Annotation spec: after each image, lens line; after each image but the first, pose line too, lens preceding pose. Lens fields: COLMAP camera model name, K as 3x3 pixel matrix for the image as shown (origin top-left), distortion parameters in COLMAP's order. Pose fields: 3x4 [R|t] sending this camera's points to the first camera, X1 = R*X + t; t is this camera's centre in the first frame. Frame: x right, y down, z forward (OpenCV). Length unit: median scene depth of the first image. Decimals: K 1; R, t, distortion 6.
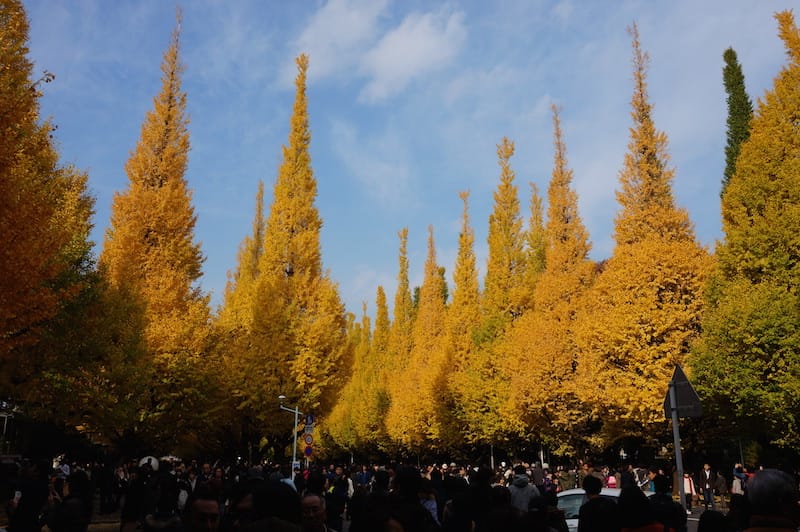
lens RADIAL K [[722.8, 0, 398.4], [0, 722.8, 267.6], [0, 0, 1]] dist [-0.010462, -0.001960]
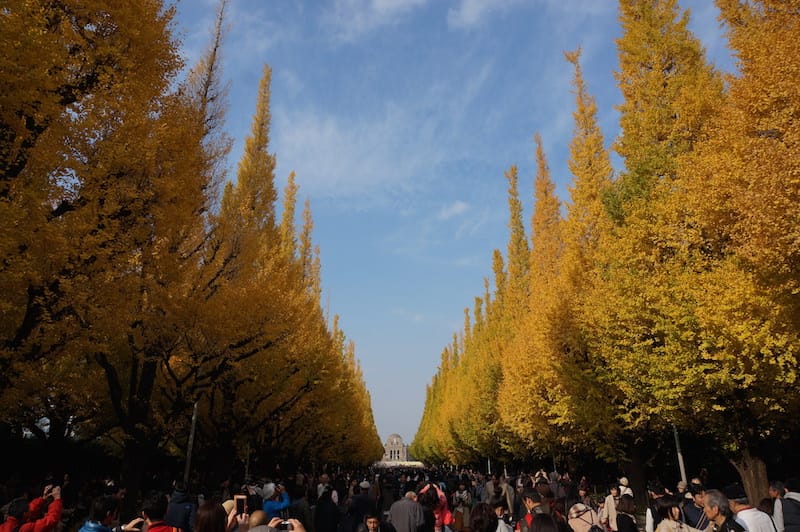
lens RADIAL K [[542.0, 0, 403.7], [0, 542.0, 265.1], [0, 0, 1]] dist [-0.026376, 0.004390]
pose [[0.955355, -0.115932, -0.271766, 0.060304], [0.090922, 0.990525, -0.102920, 0.145361], [0.281122, 0.073616, 0.956844, 0.551039]]
